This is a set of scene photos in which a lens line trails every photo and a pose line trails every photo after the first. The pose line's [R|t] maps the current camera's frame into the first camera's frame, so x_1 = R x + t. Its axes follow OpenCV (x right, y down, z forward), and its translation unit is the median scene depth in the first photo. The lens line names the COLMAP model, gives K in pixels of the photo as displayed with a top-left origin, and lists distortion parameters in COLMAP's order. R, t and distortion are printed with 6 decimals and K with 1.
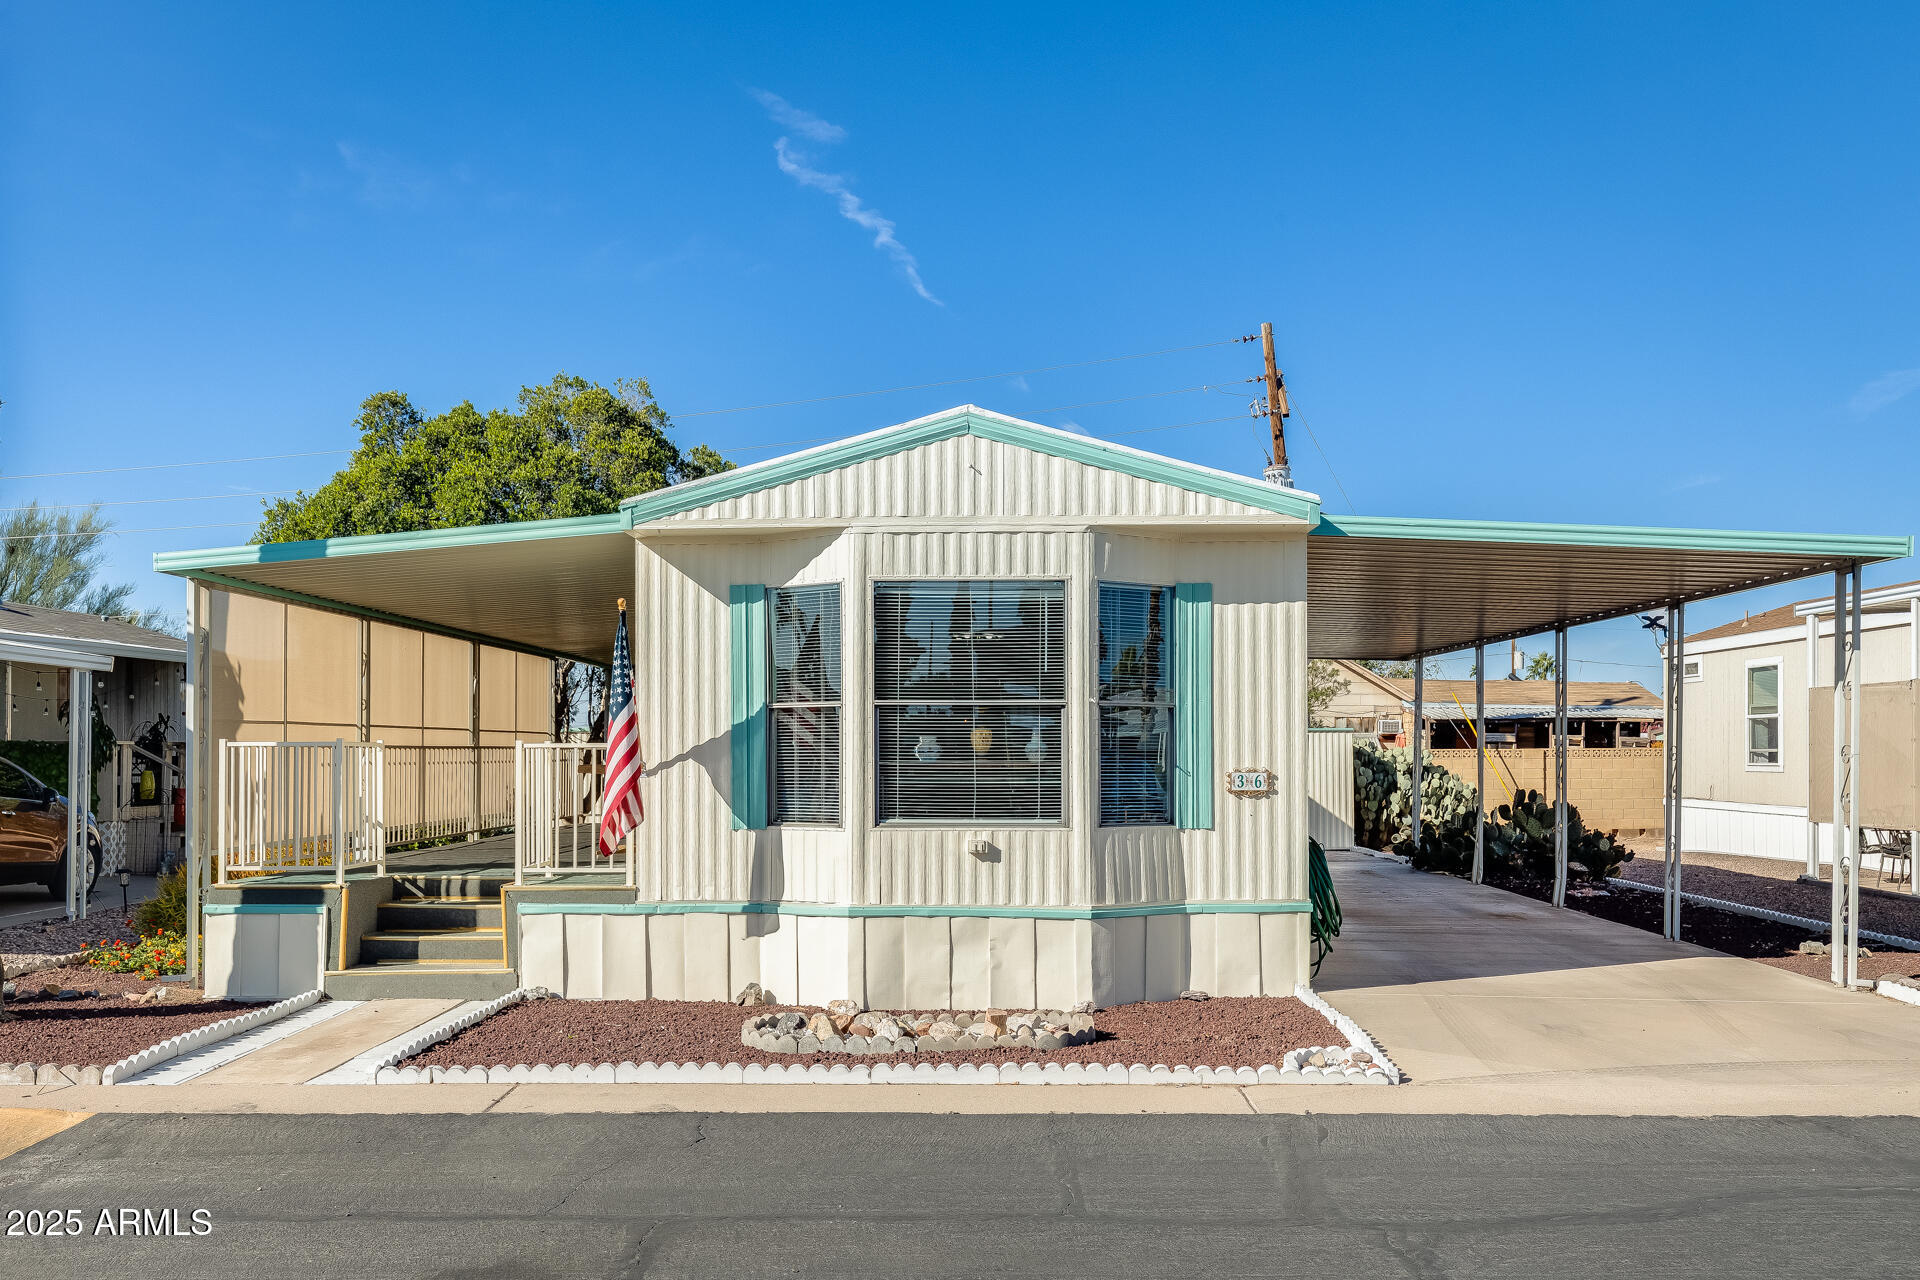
lens RADIAL K [[1661.2, 0, 939.2], [0, 1661.2, 736.5], [0, 0, 1]] dist [0.001613, -0.000352]
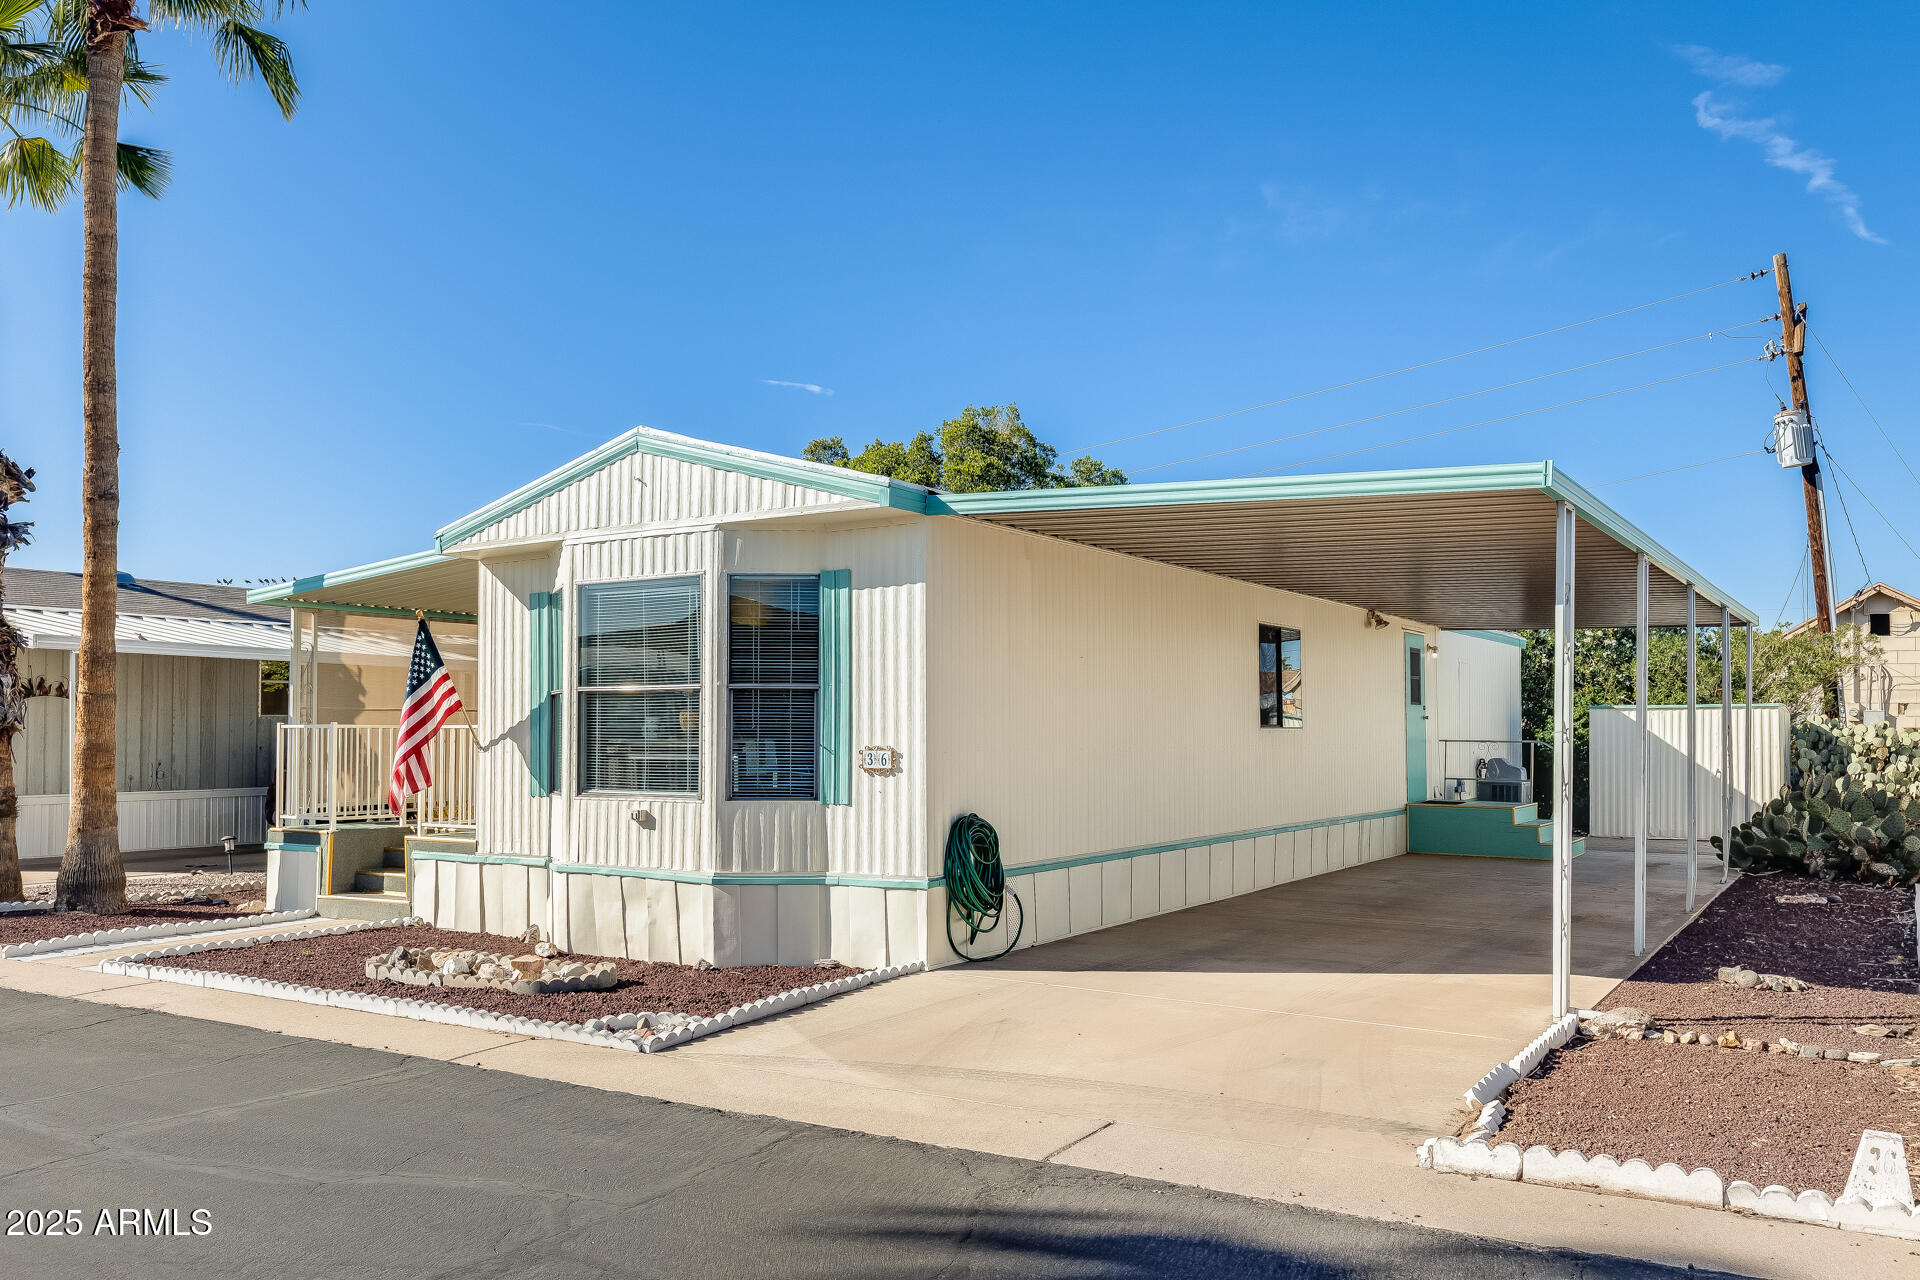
lens RADIAL K [[1507.4, 0, 938.8], [0, 1507.4, 699.6], [0, 0, 1]] dist [-0.009113, 0.001591]
pose [[0.854287, -0.013066, -0.519637, 0.705532], [0.006510, 0.999875, -0.014439, 0.003624], [0.519760, 0.008952, 0.854265, 0.221073]]
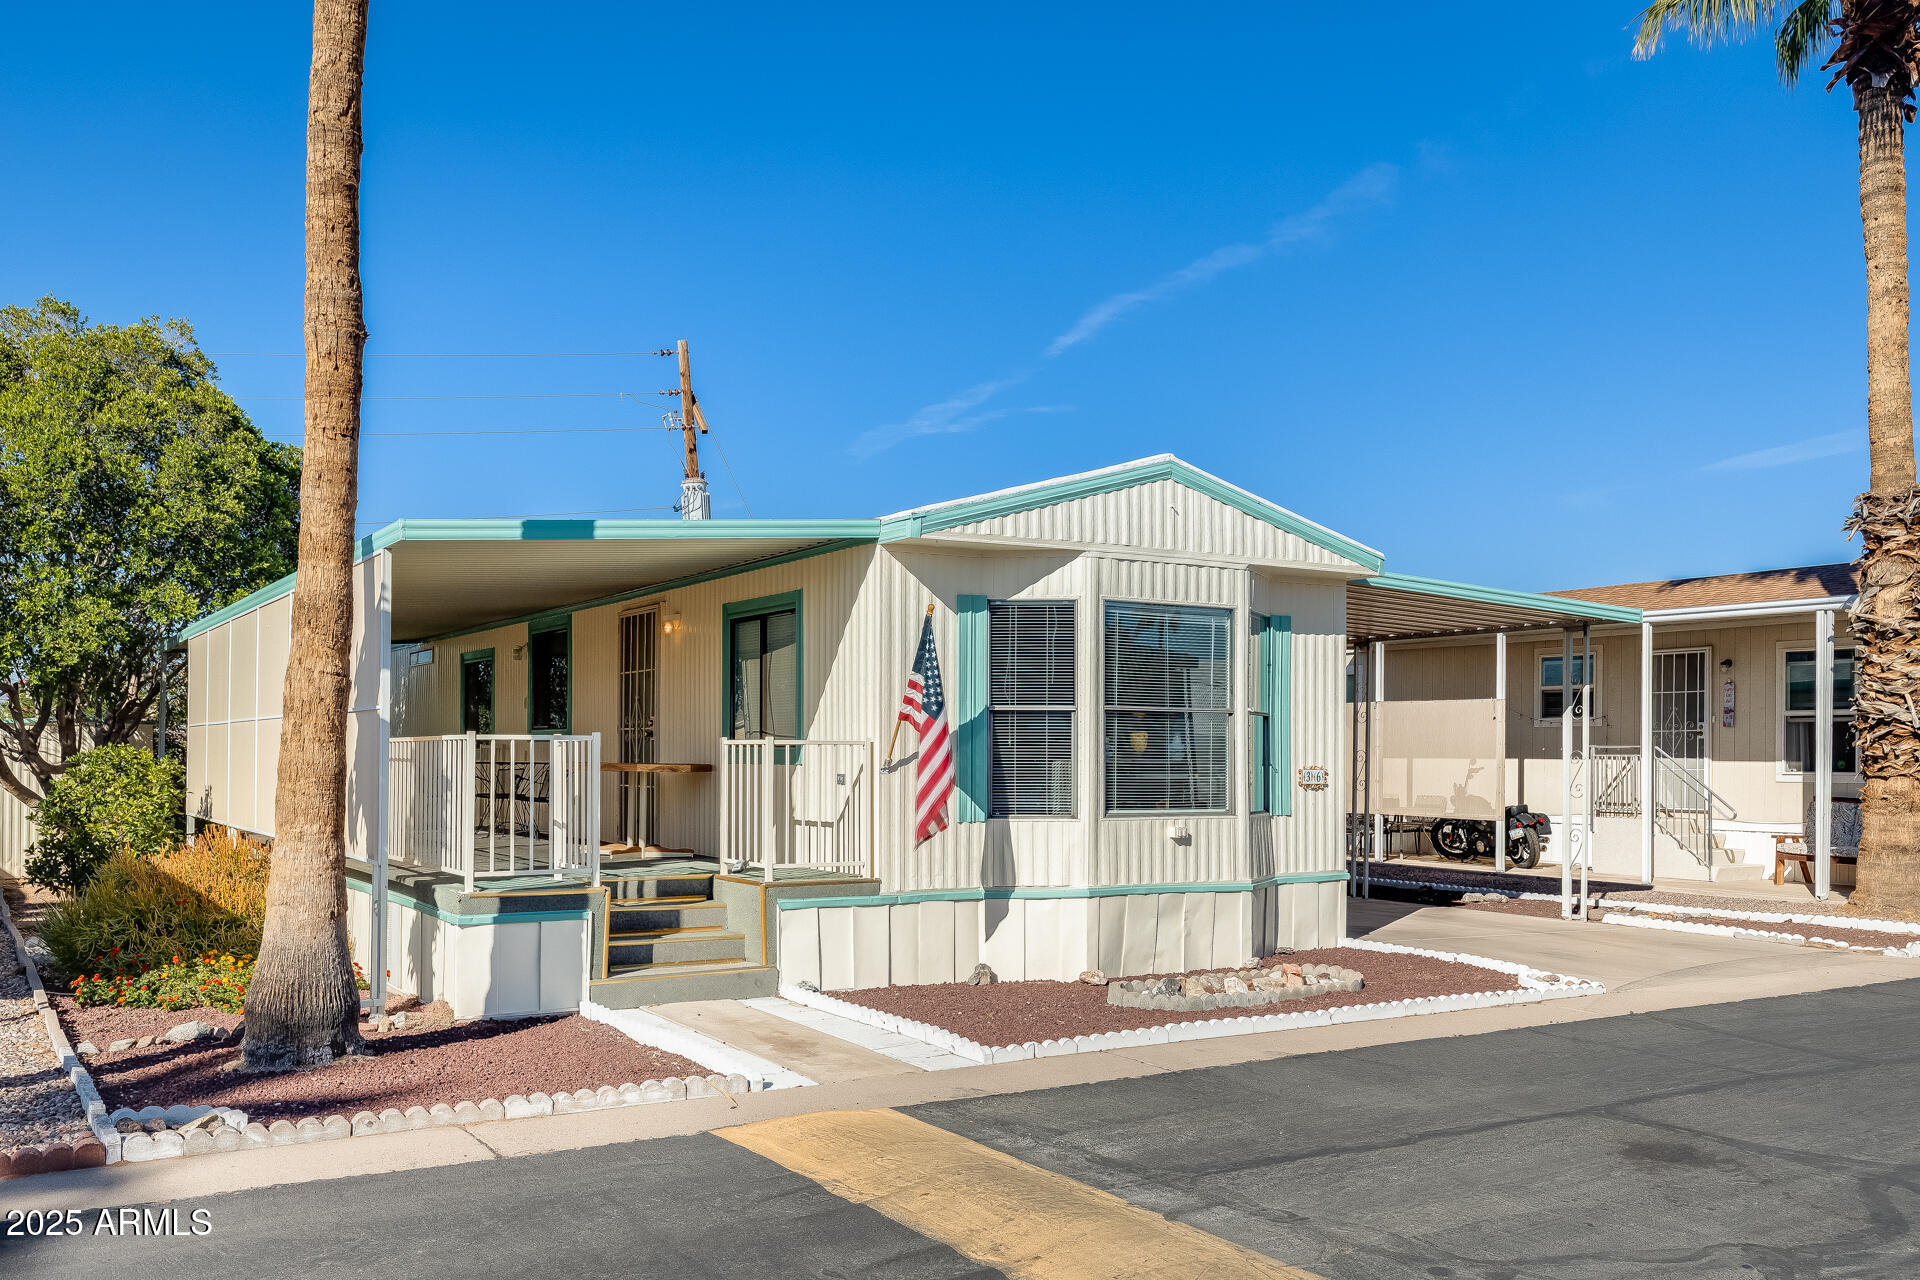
lens RADIAL K [[1661.2, 0, 939.2], [0, 1661.2, 736.5], [0, 0, 1]] dist [0.001613, -0.000352]
pose [[0.838116, 0.012062, 0.545359, -0.728778], [-0.012441, 0.999918, -0.002995, 0.003937], [-0.545350, -0.004275, 0.838197, 0.108441]]
